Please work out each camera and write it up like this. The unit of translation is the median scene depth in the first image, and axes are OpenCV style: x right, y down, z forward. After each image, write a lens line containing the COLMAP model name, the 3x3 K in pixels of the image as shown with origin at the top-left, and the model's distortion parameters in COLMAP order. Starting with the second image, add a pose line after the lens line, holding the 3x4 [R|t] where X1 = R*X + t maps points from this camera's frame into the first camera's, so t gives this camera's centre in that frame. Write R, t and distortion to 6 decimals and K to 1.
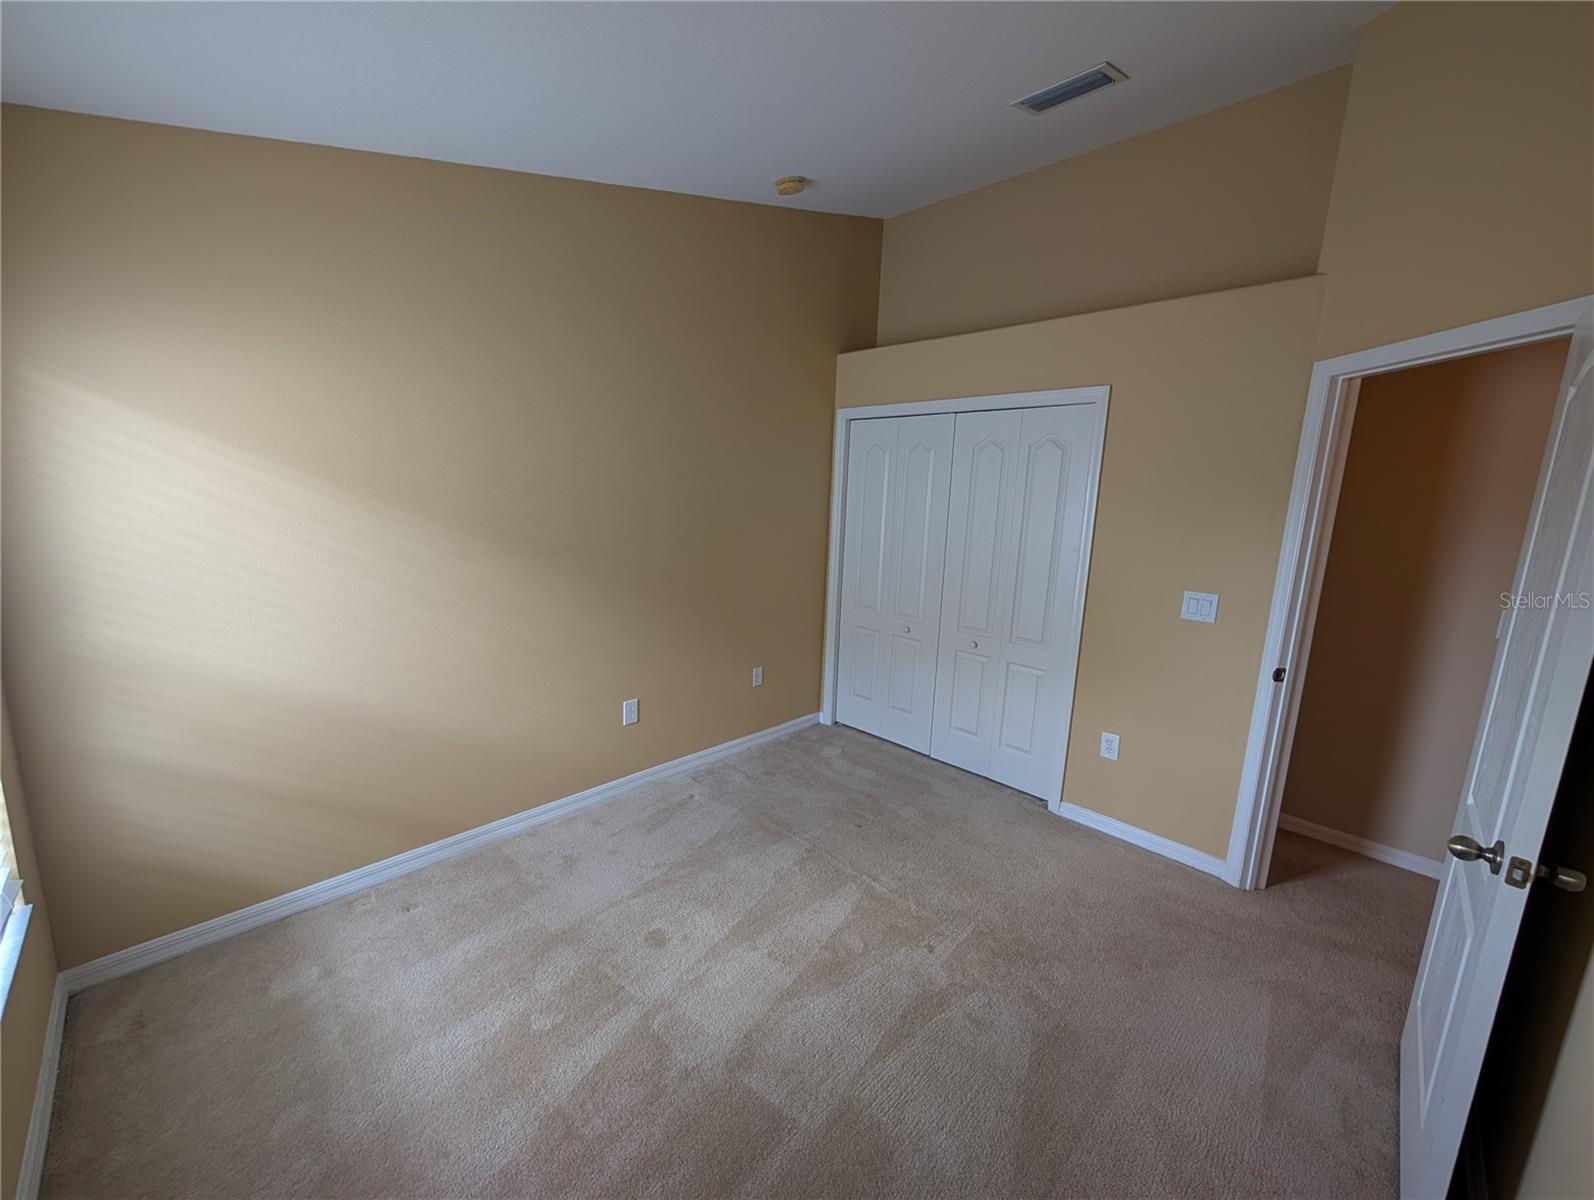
lens RADIAL K [[607.2, 0, 796.1], [0, 607.2, 594.3], [0, 0, 1]] dist [0.001145, -0.000201]
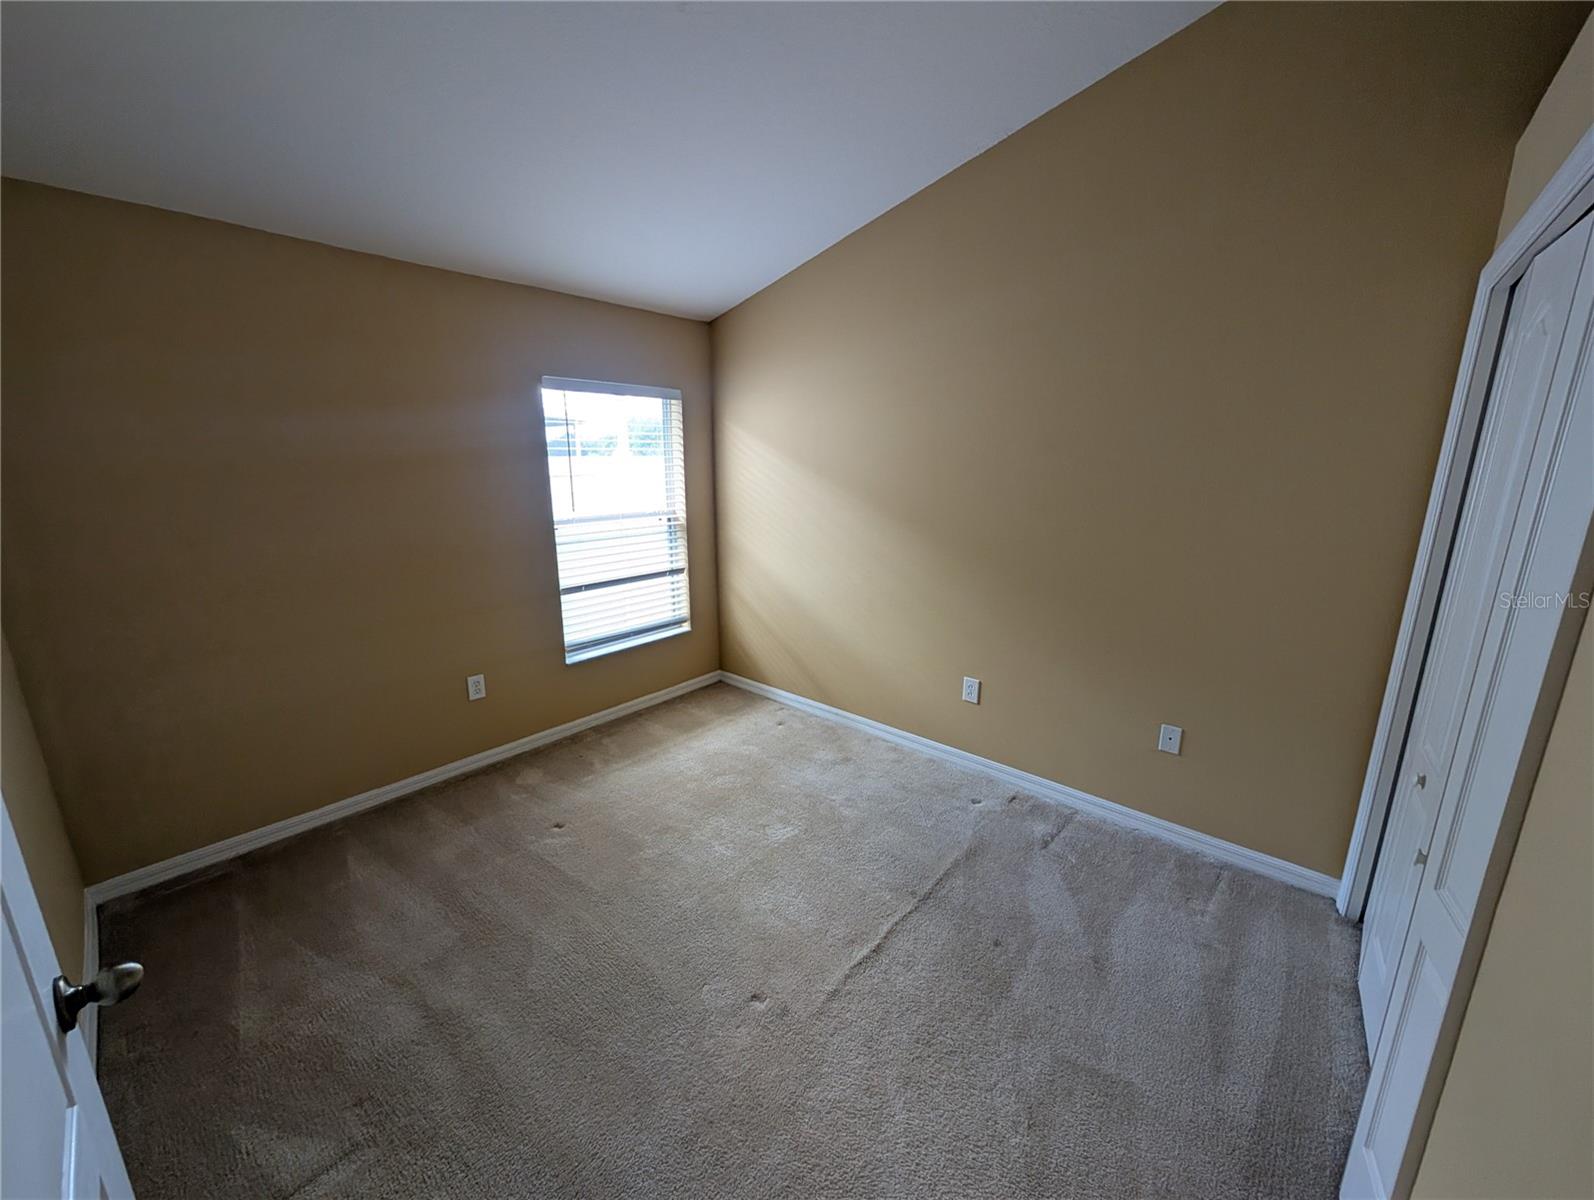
lens RADIAL K [[607.2, 0, 796.1], [0, 607.2, 594.3], [0, 0, 1]] dist [0.001145, -0.000201]
pose [[0.049440, 0.182035, -0.982048, 0.681931], [-0.164211, 0.971352, 0.171786, -0.084698], [0.985185, 0.152770, 0.077916, 0.639557]]
